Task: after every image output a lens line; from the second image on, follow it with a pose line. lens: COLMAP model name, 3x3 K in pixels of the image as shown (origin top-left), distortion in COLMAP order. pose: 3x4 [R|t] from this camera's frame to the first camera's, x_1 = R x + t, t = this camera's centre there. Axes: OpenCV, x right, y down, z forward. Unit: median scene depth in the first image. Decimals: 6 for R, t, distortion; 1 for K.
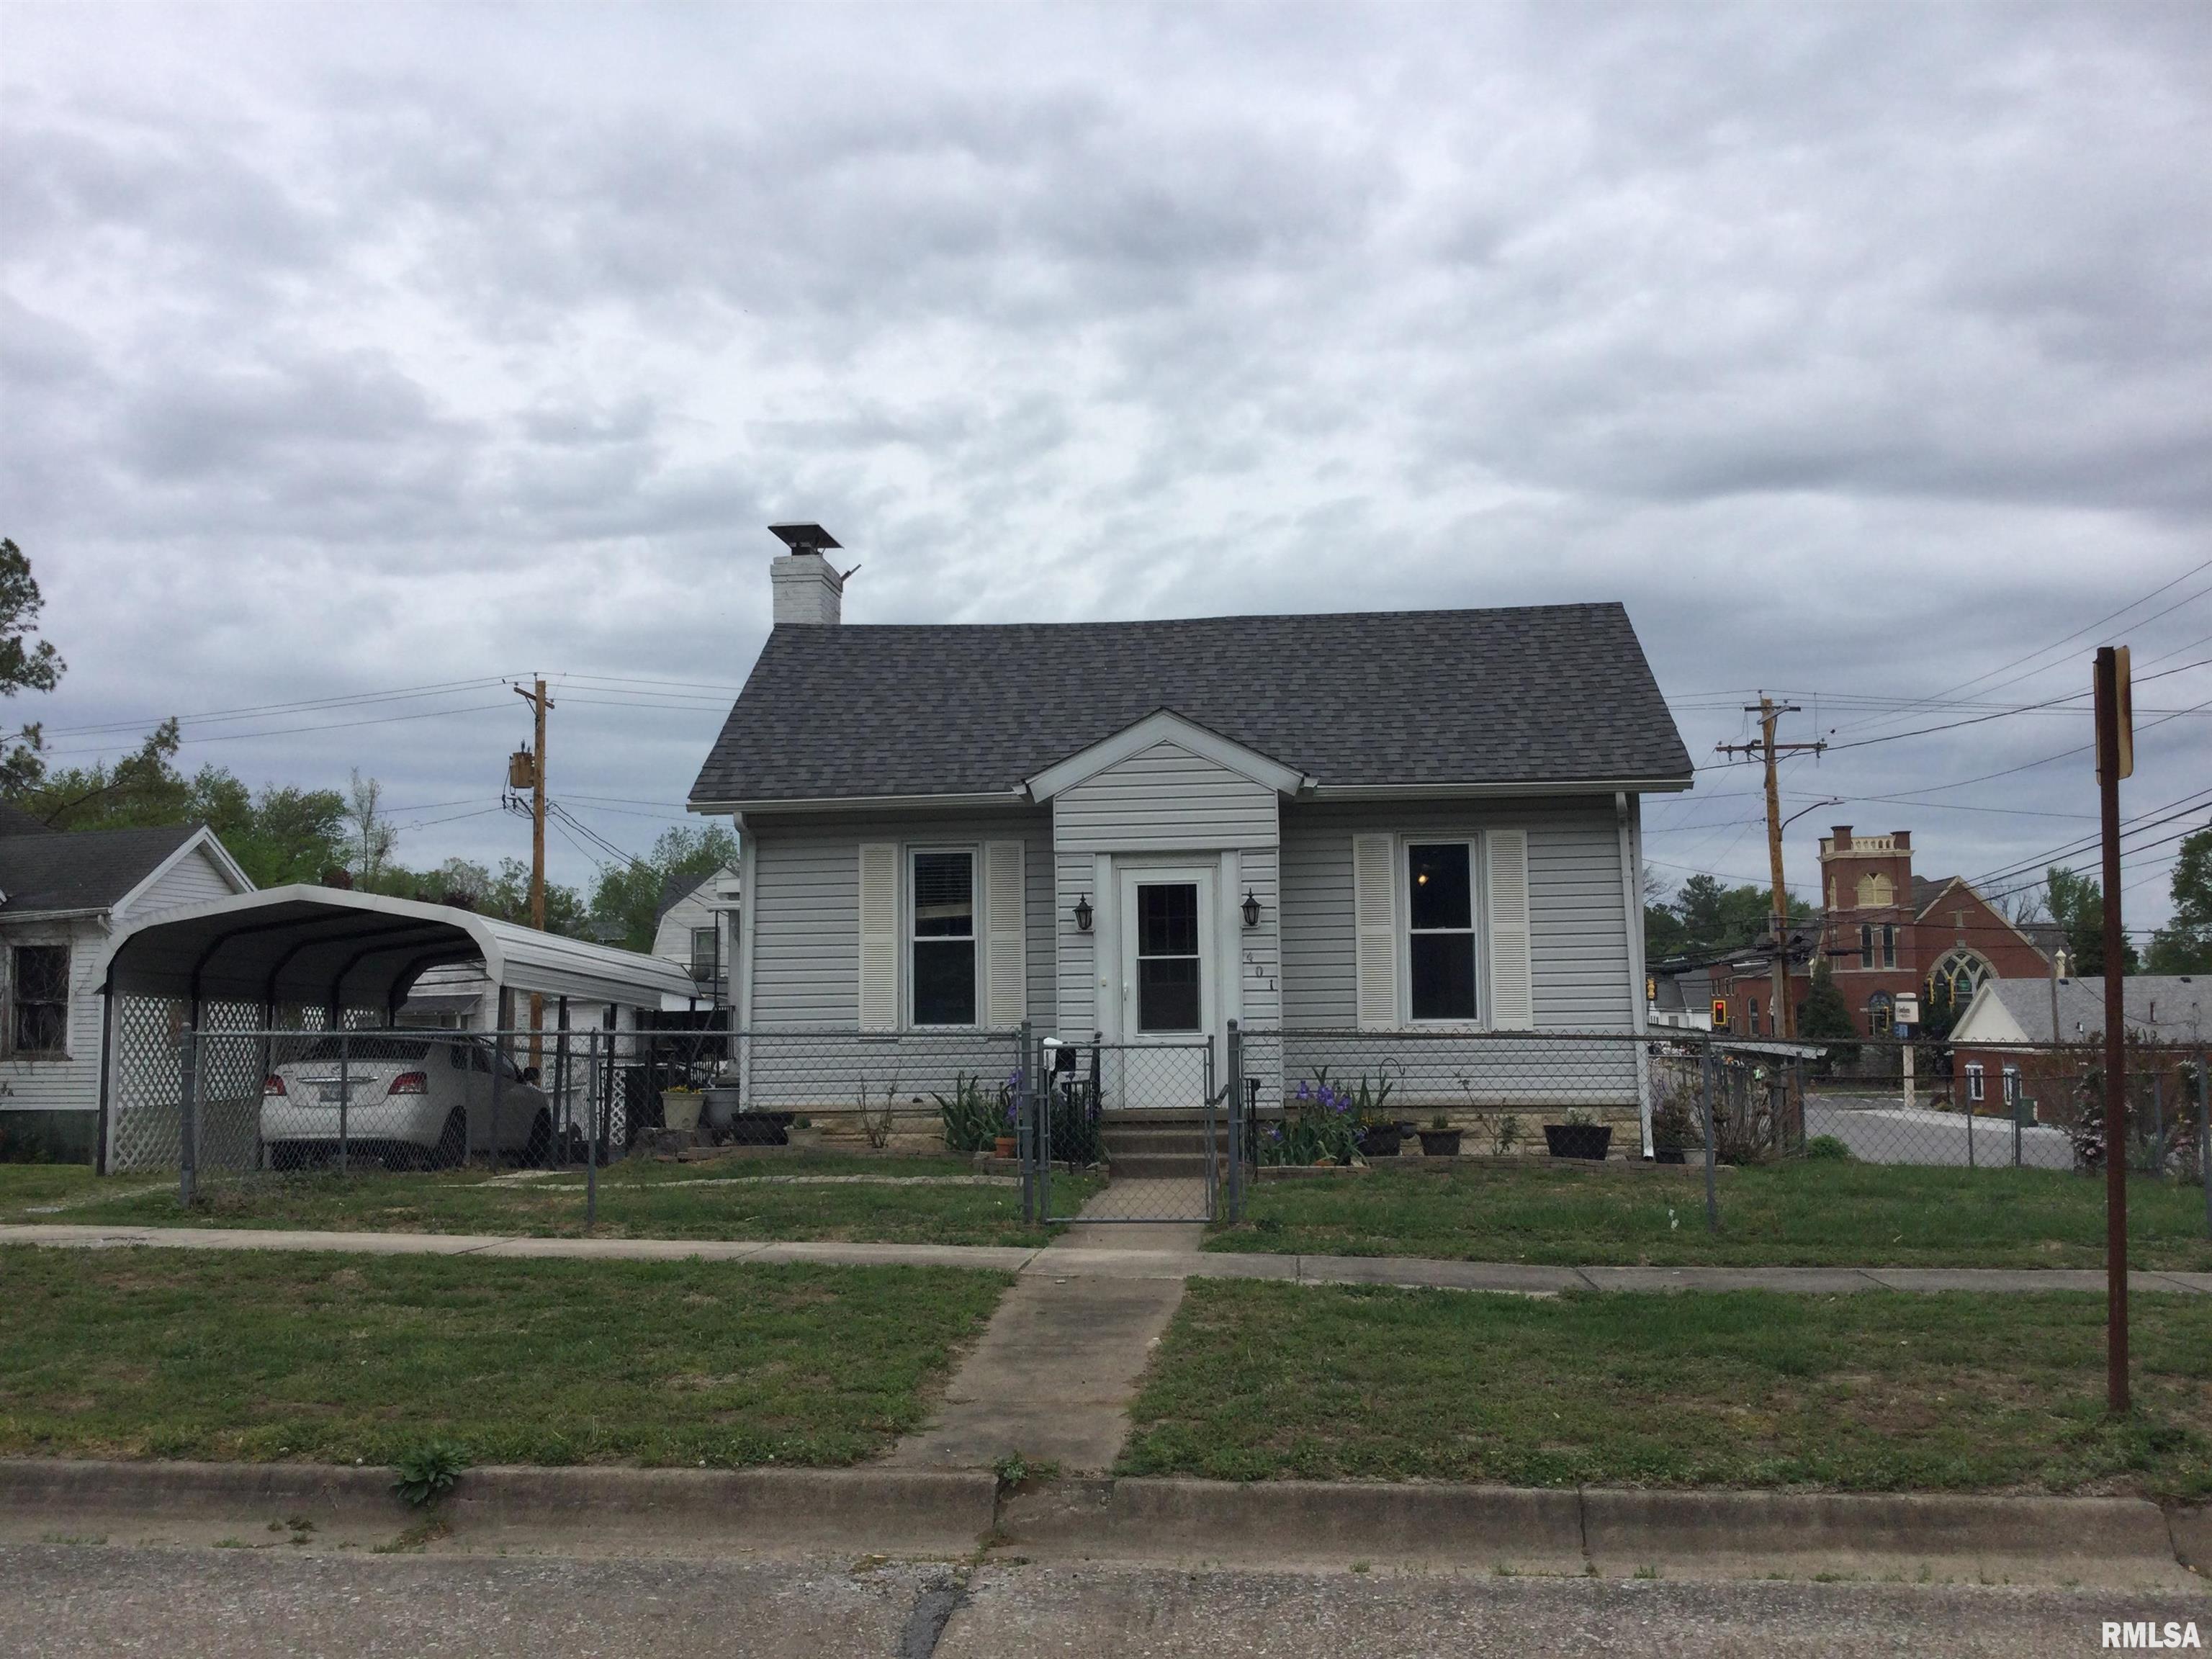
lens RADIAL K [[2101.3, 0, 1047.0], [0, 2101.3, 825.8], [0, 0, 1]] dist [0.002864, -0.014037]
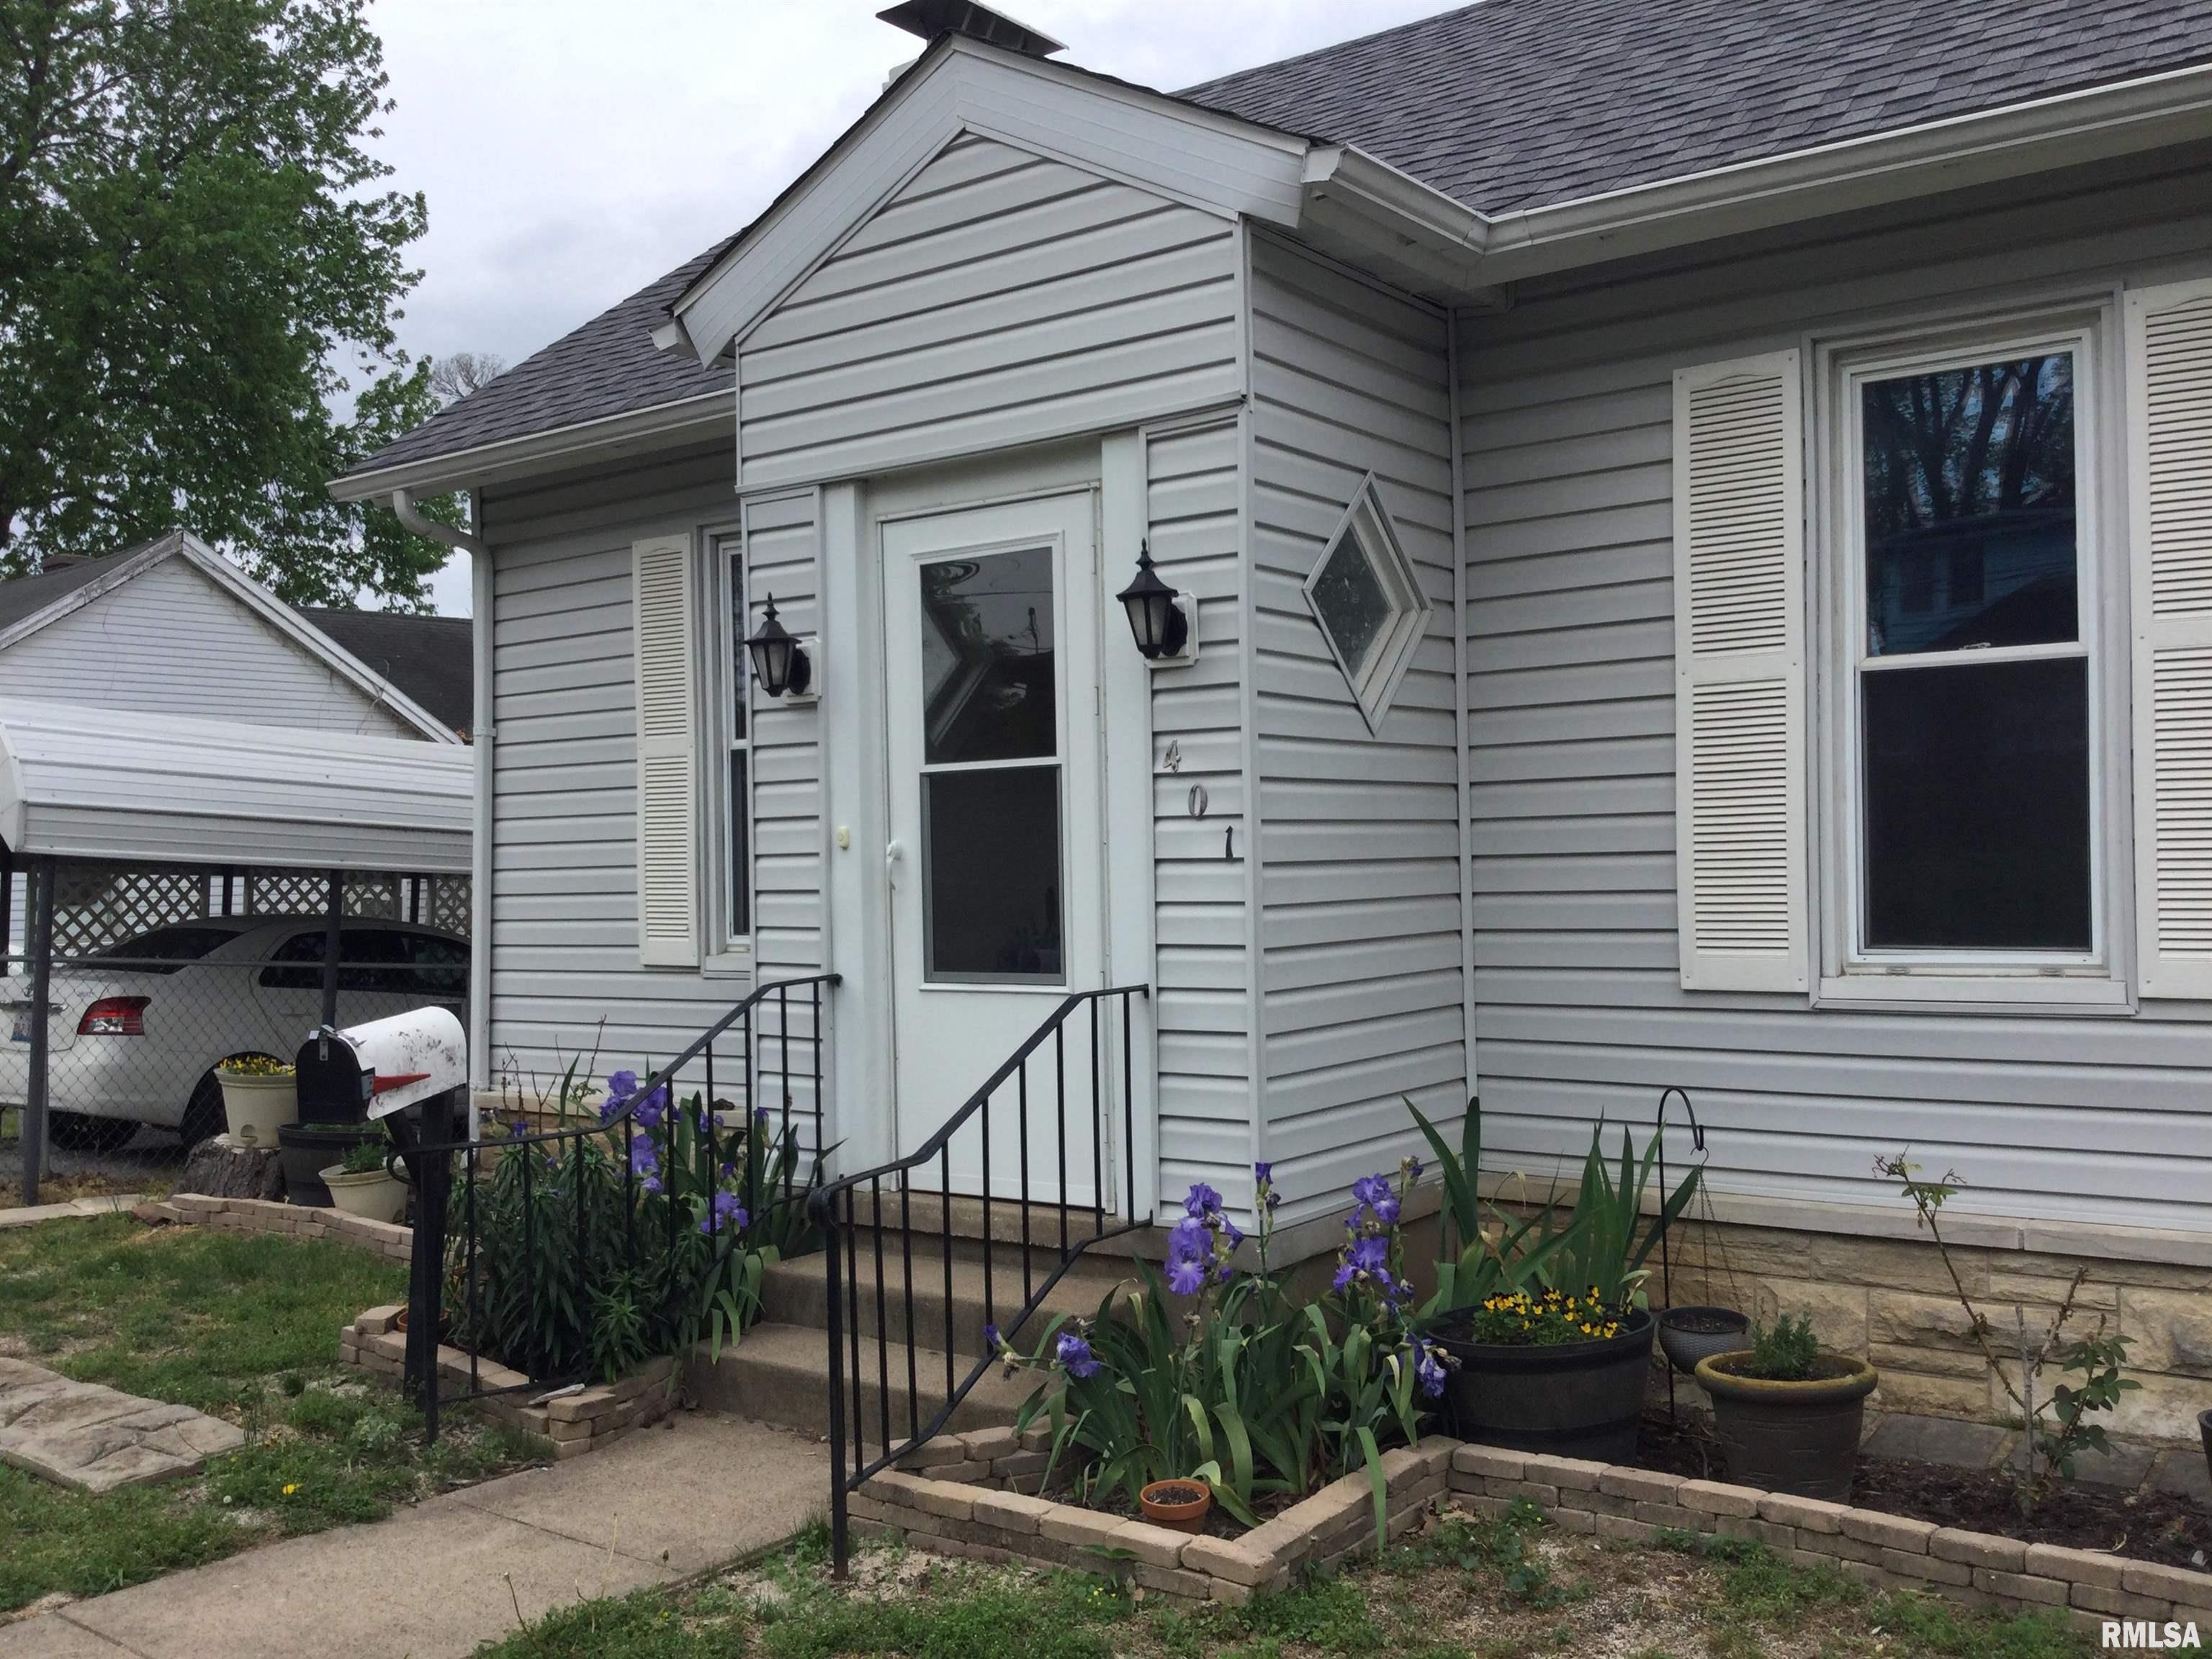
lens RADIAL K [[2030.9, 0, 1067.3], [0, 2030.9, 830.9], [0, 0, 1]] dist [0.058733, -0.008366]
pose [[0.860258, -0.010497, -0.509752, 0.226332], [0.048477, 0.996943, 0.061280, 0.050589], [0.507550, -0.077428, 0.858136, 0.681439]]
